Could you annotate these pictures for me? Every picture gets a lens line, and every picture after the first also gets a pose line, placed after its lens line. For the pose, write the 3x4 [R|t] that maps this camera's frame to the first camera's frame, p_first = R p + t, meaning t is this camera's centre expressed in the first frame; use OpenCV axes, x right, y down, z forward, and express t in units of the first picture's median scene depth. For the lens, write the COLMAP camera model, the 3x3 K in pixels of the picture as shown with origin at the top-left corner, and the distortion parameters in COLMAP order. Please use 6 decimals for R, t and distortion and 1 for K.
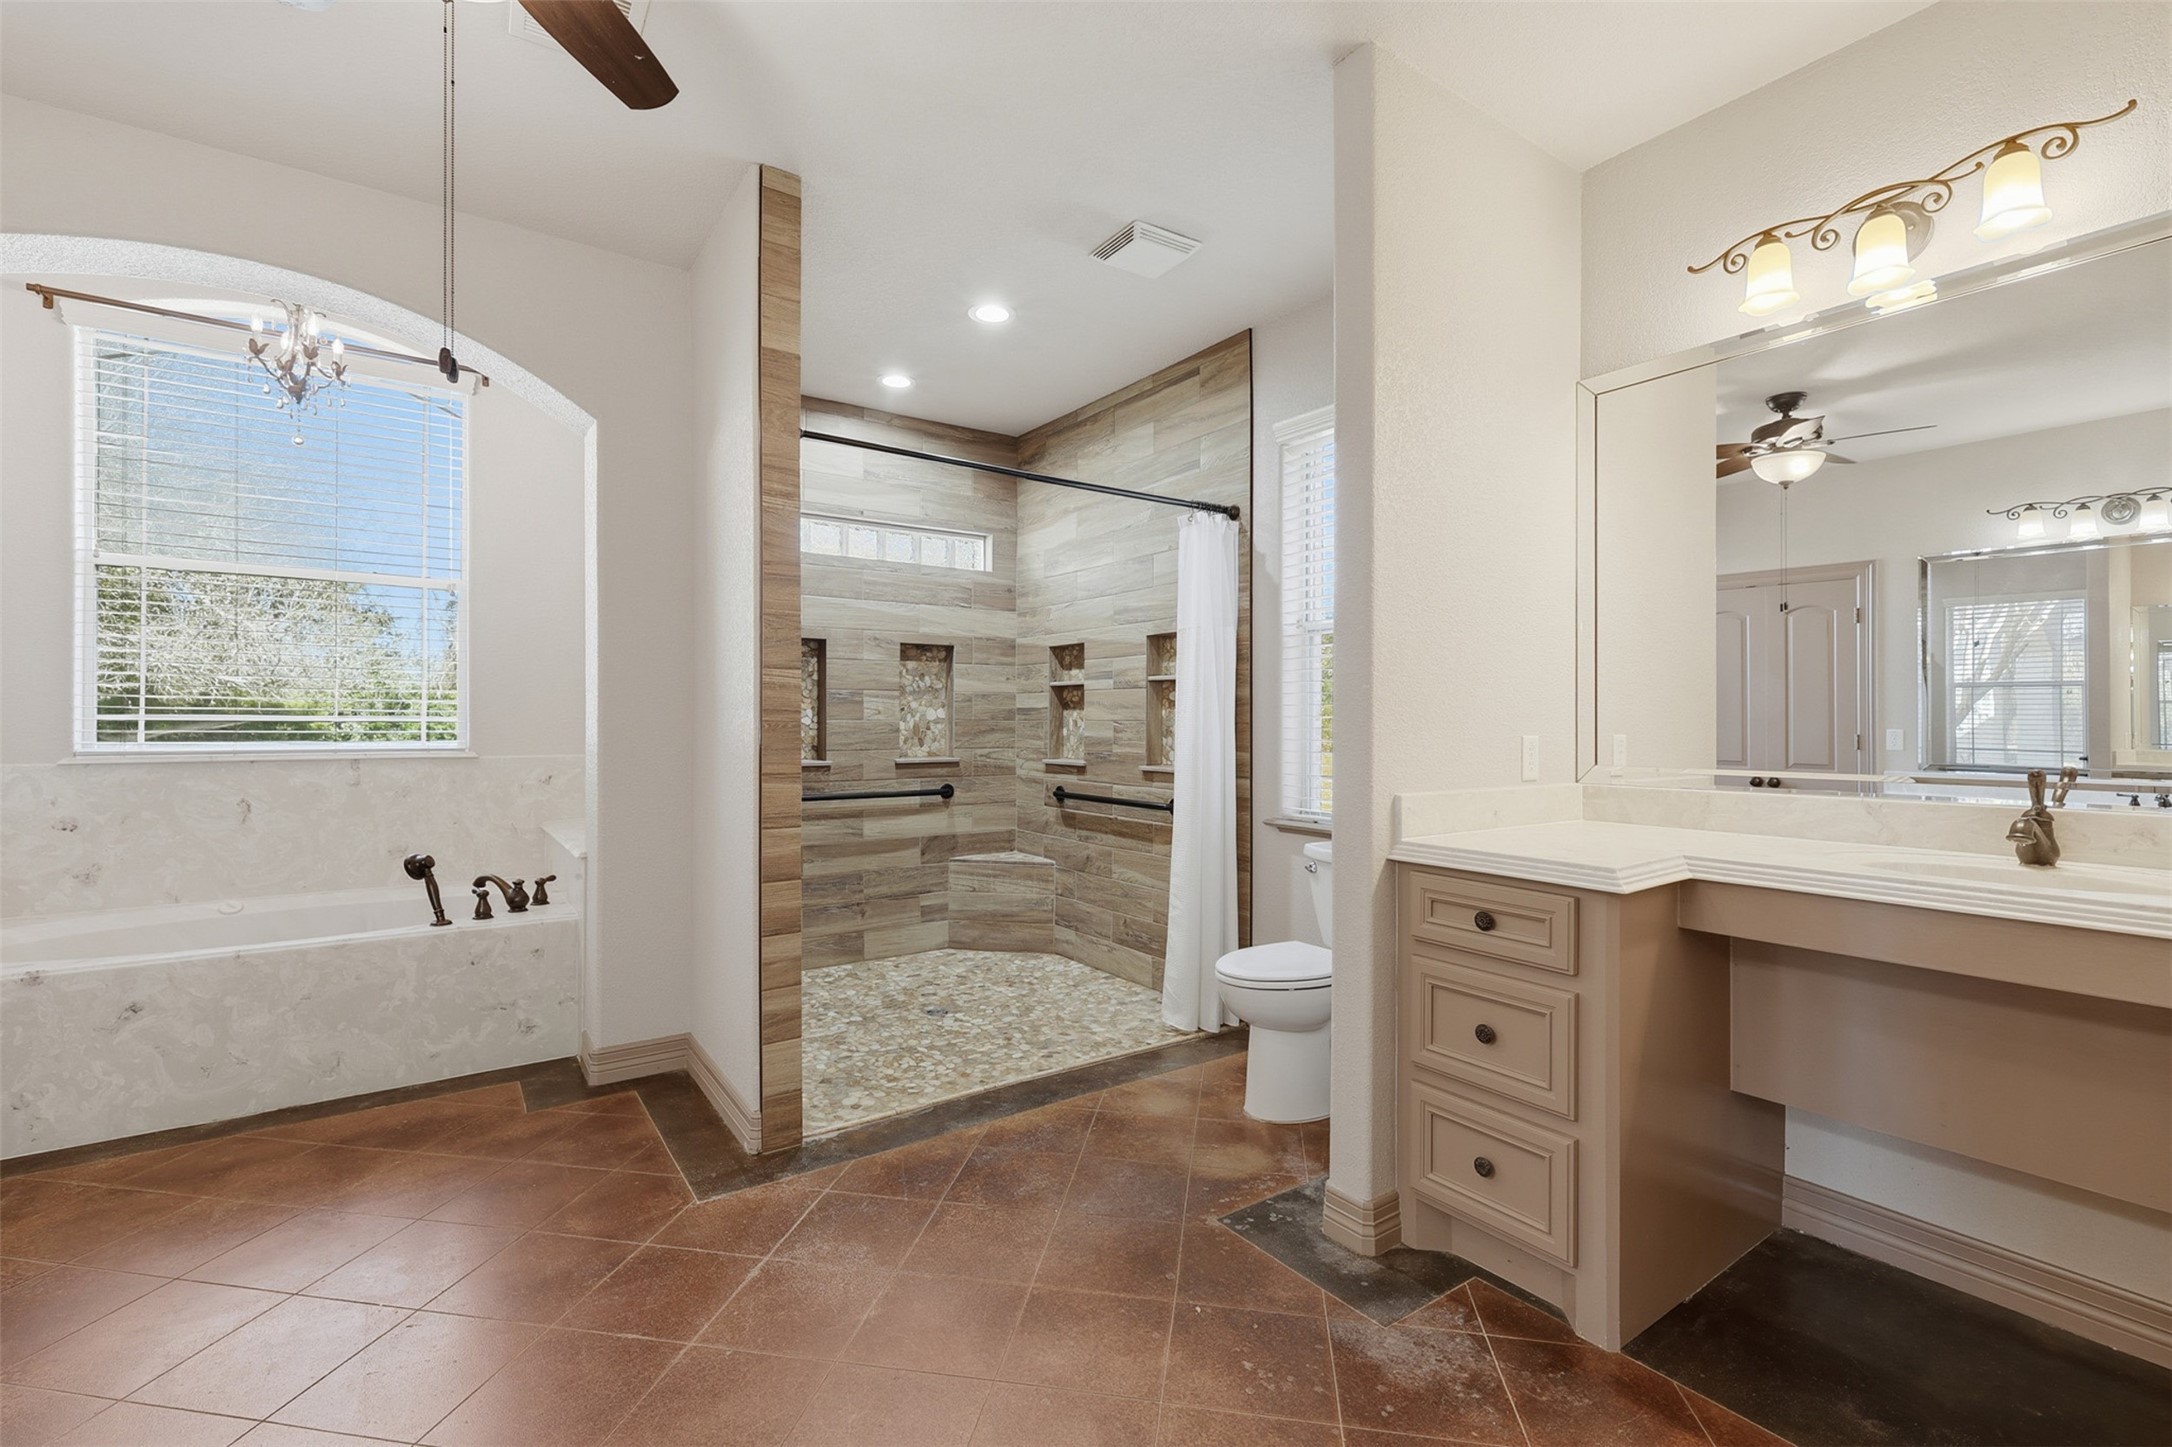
lens RADIAL K [[955.4, 0, 1097.4], [0, 955.4, 707.6], [0, 0, 1]] dist [0.004276, -0.000648]
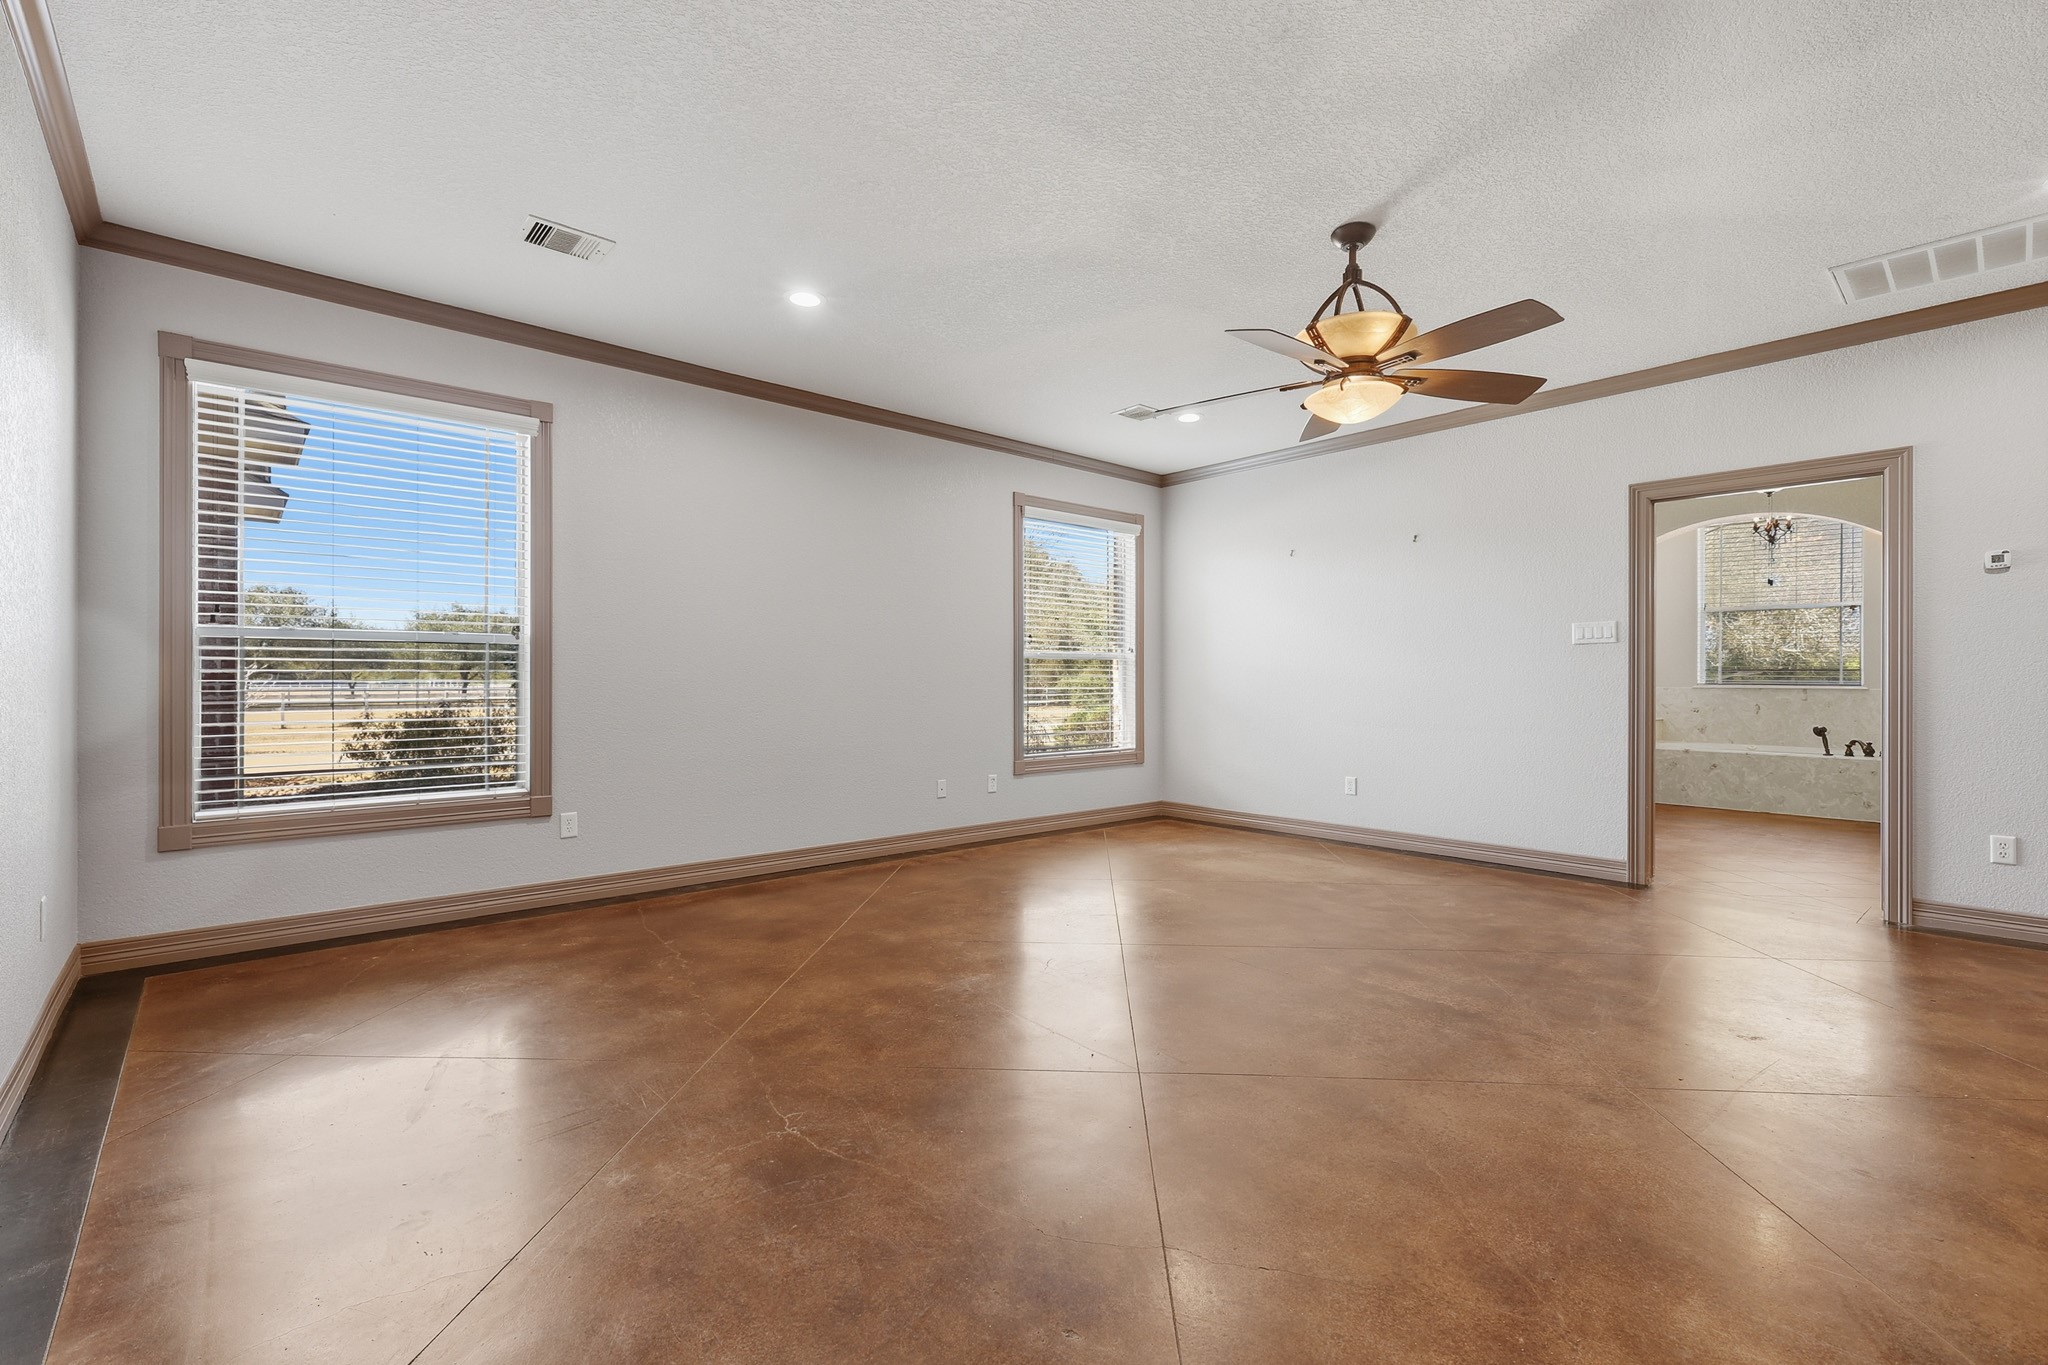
lens RADIAL K [[900.8, 0, 1033.4], [0, 900.8, 674.0], [0, 0, 1]] dist [0.004276, -0.000648]
pose [[0.112084, -0.001833, -0.993697, 1.304769], [0.000977, 0.999998, -0.001734, 0.026122], [0.993698, -0.000777, 0.112086, -1.195212]]
